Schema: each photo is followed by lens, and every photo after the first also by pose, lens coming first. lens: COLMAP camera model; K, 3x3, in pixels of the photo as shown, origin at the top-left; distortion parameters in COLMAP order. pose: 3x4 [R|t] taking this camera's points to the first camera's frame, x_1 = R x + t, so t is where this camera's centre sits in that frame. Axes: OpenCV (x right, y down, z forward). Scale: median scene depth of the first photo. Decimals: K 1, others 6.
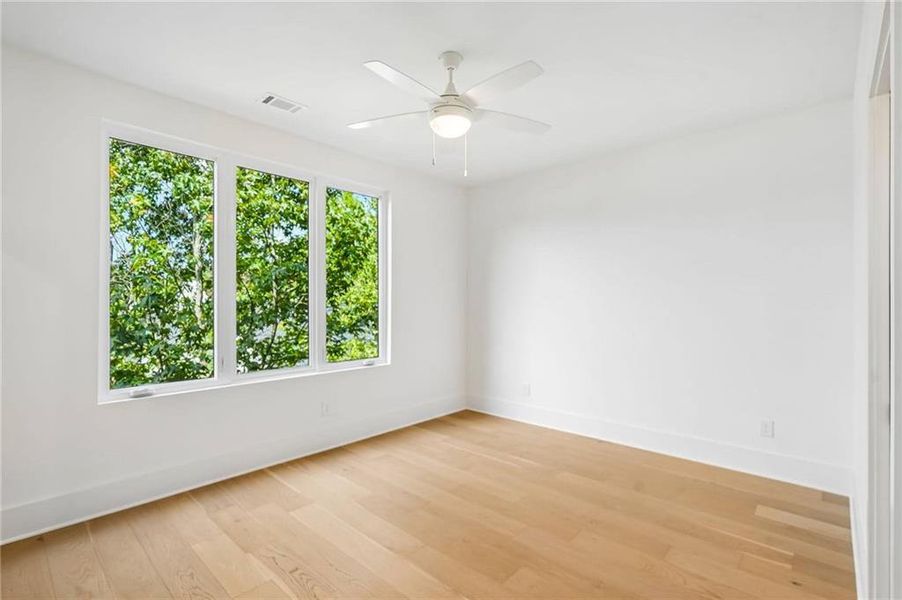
lens RADIAL K [[422.3, 0, 452.0], [0, 422.3, 305.0], [0, 0, 1]] dist [-0.003024, -0.000128]
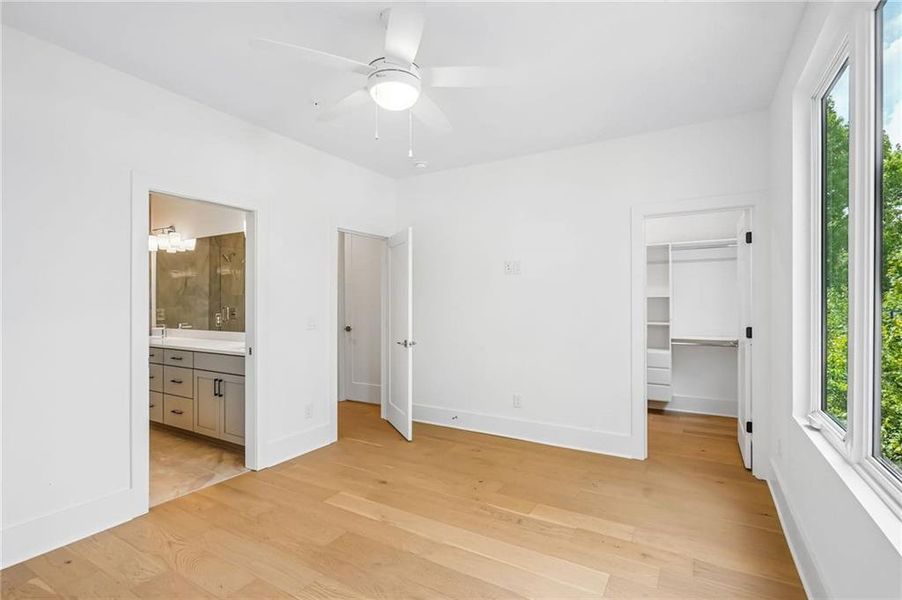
lens RADIAL K [[422.3, 0, 452.0], [0, 422.3, 305.0], [0, 0, 1]] dist [-0.003024, -0.000128]
pose [[-0.978386, 0.002824, -0.206767, 0.063176], [0.001826, 0.999986, 0.005022, -0.005078], [0.206779, 0.004536, -0.978377, 1.967827]]
